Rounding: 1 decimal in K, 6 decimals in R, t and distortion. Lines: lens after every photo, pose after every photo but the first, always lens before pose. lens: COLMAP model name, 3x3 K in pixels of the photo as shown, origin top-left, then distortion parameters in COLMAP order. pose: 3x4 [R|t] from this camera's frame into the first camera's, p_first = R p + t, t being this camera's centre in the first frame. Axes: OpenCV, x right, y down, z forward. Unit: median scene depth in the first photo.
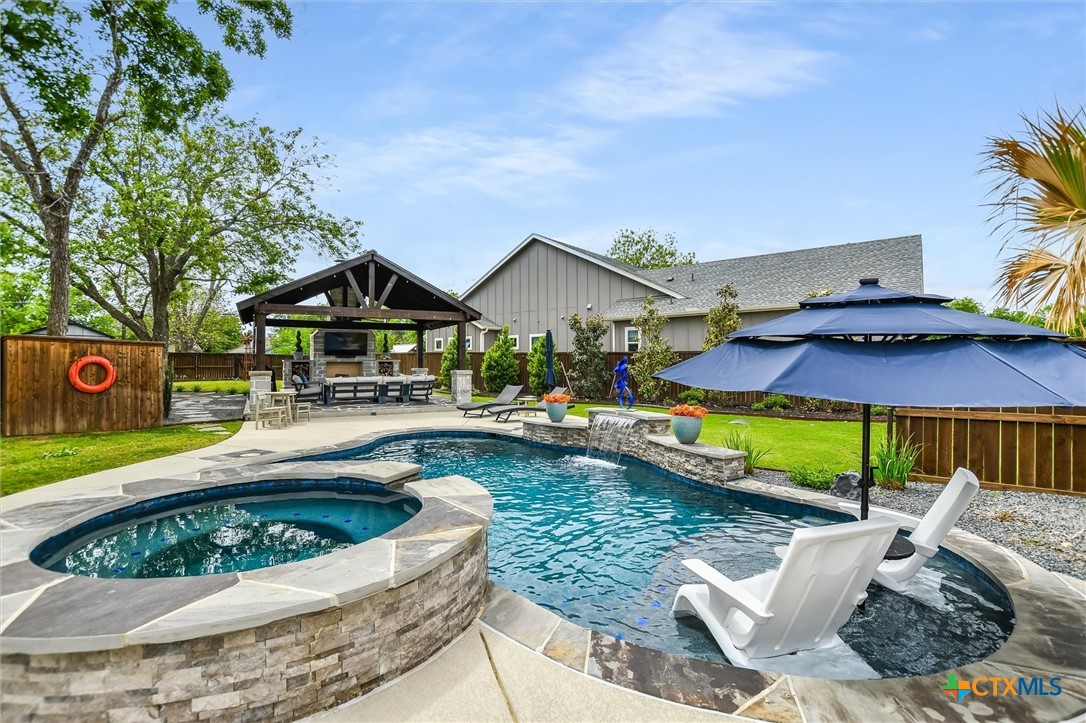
lens RADIAL K [[481.2, 0, 533.7], [0, 481.2, 366.6], [0, 0, 1]] dist [-0.031242, 0.002217]
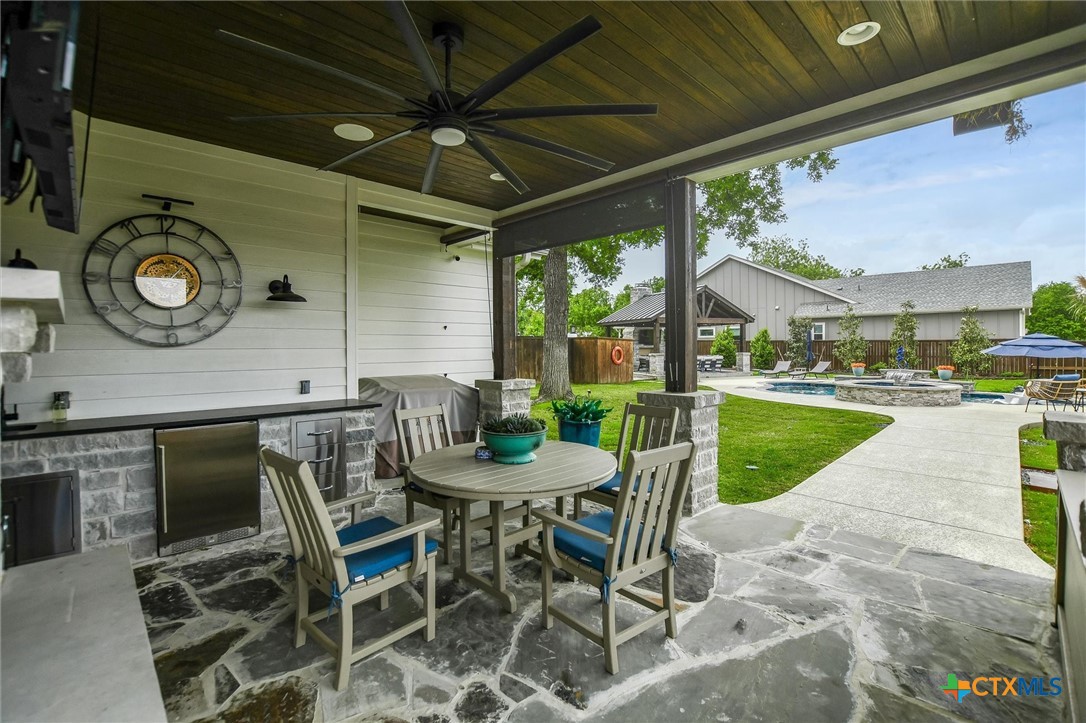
lens RADIAL K [[481.2, 0, 542.3], [0, 481.2, 360.0], [0, 0, 1]] dist [-0.031242, 0.002217]
pose [[0.995911, -0.003647, -0.090264, -0.588109], [0.005778, 0.999711, 0.023350, -0.007946], [0.090153, -0.023776, 0.995644, -0.620644]]
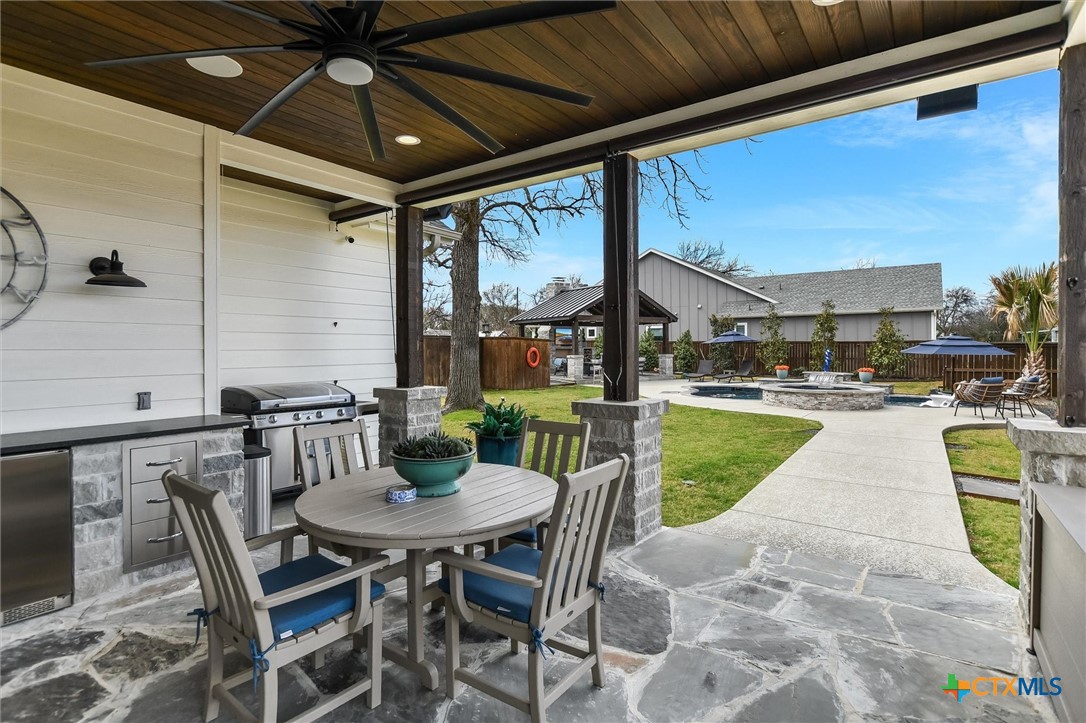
lens RADIAL K [[538.3, 0, 531.7], [0, 538.3, 359.1], [0, 0, 1]] dist [-0.015383, 0.002921]
pose [[0.997484, -0.004415, 0.070761, -0.596518], [0.003143, 0.999831, 0.018089, -0.008320], [-0.070829, -0.017821, 0.997329, -0.604404]]
